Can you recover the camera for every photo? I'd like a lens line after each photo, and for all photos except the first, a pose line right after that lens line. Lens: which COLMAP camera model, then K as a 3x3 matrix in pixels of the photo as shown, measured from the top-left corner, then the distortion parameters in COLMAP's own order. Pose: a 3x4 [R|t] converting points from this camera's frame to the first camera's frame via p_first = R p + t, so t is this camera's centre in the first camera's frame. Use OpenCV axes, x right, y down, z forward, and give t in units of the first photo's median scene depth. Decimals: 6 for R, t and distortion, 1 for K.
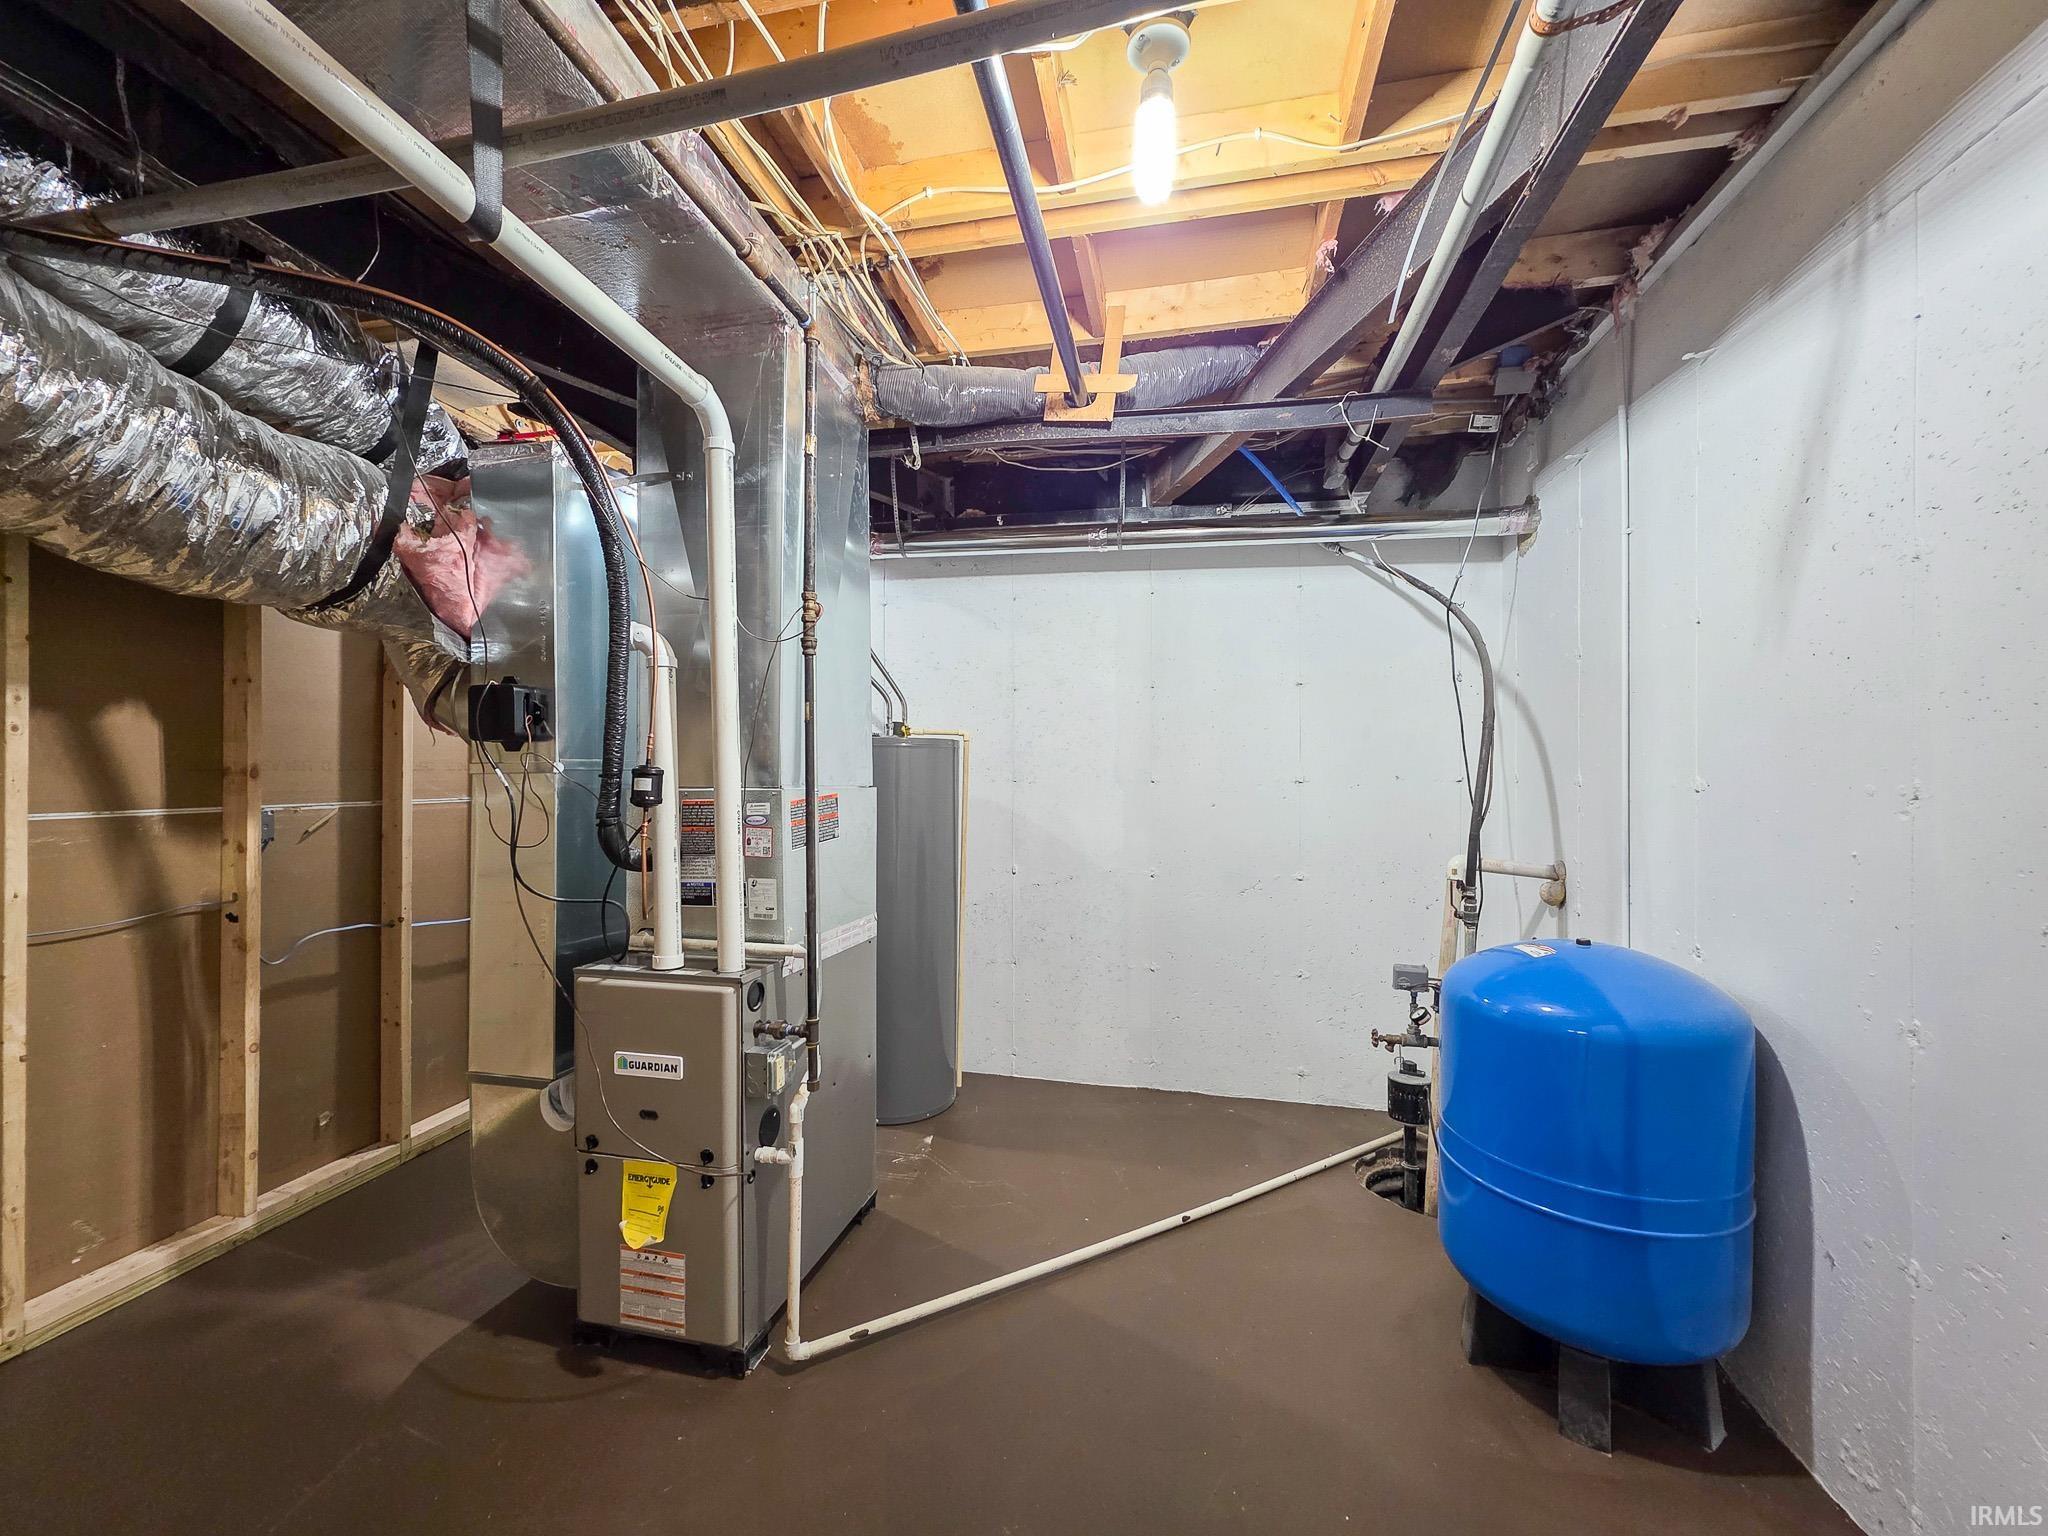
lens RADIAL K [[816.4, 0, 1031.5], [0, 816.4, 771.4], [0, 0, 1]] dist [0.001572, -0.000406]
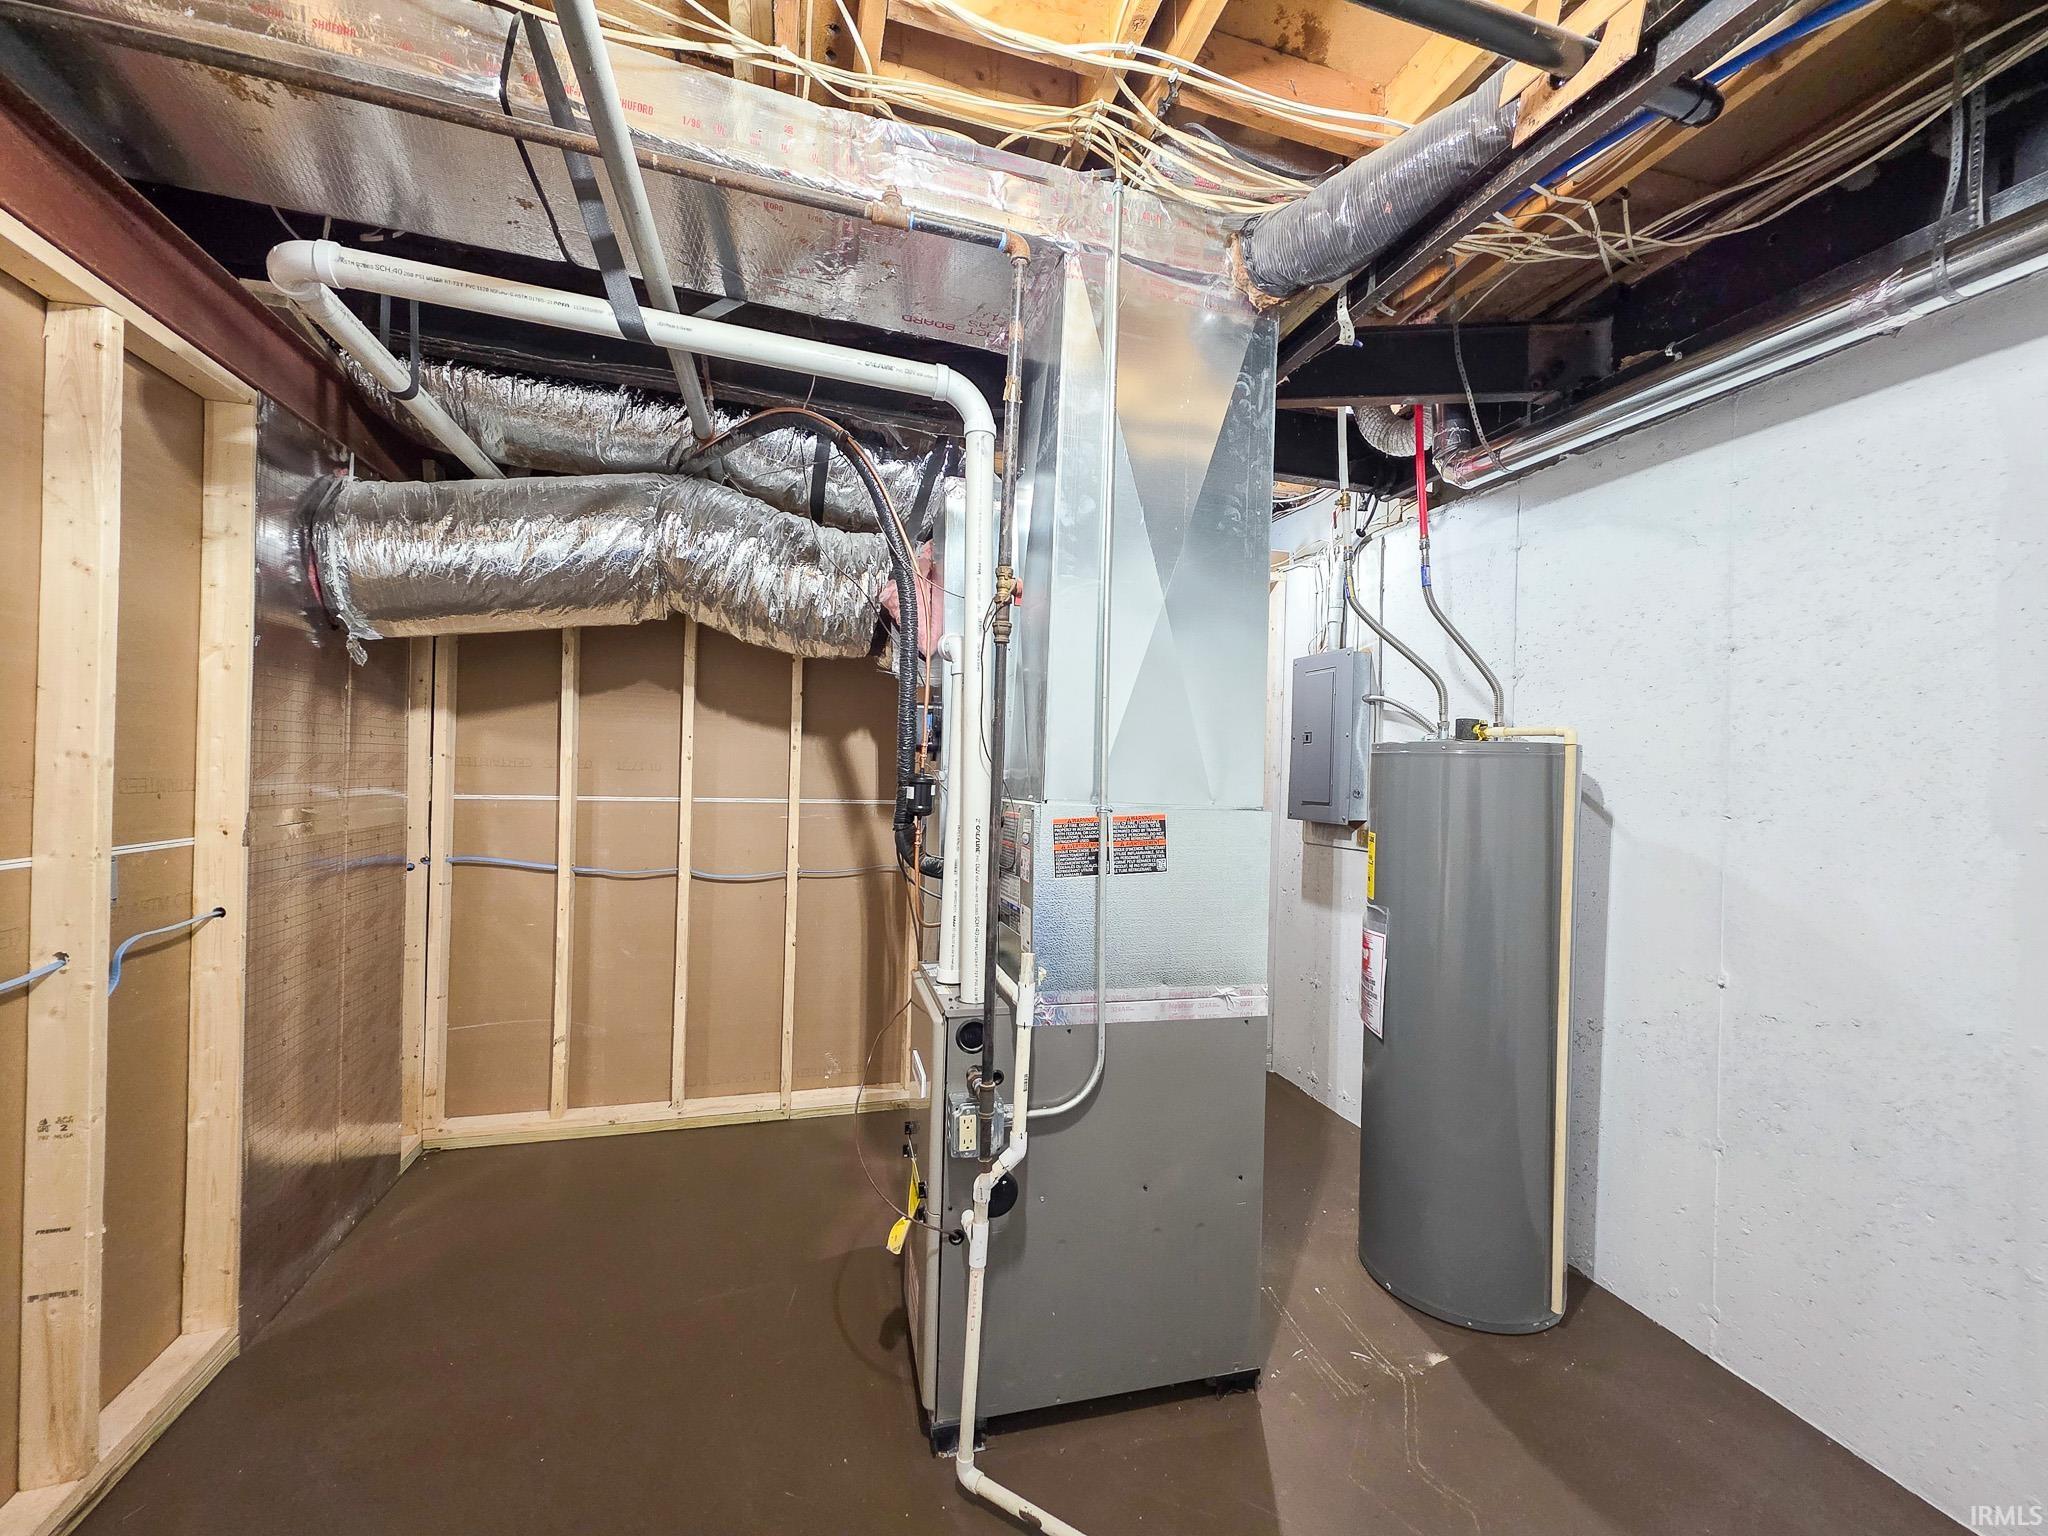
lens RADIAL K [[816.4, 0, 1031.5], [0, 816.4, 771.4], [0, 0, 1]] dist [0.001572, -0.000406]
pose [[0.465240, 0.009737, -0.885131, 0.411655], [-0.025072, 0.999683, -0.002182, -0.010156], [0.884829, 0.023207, 0.465337, 0.557201]]
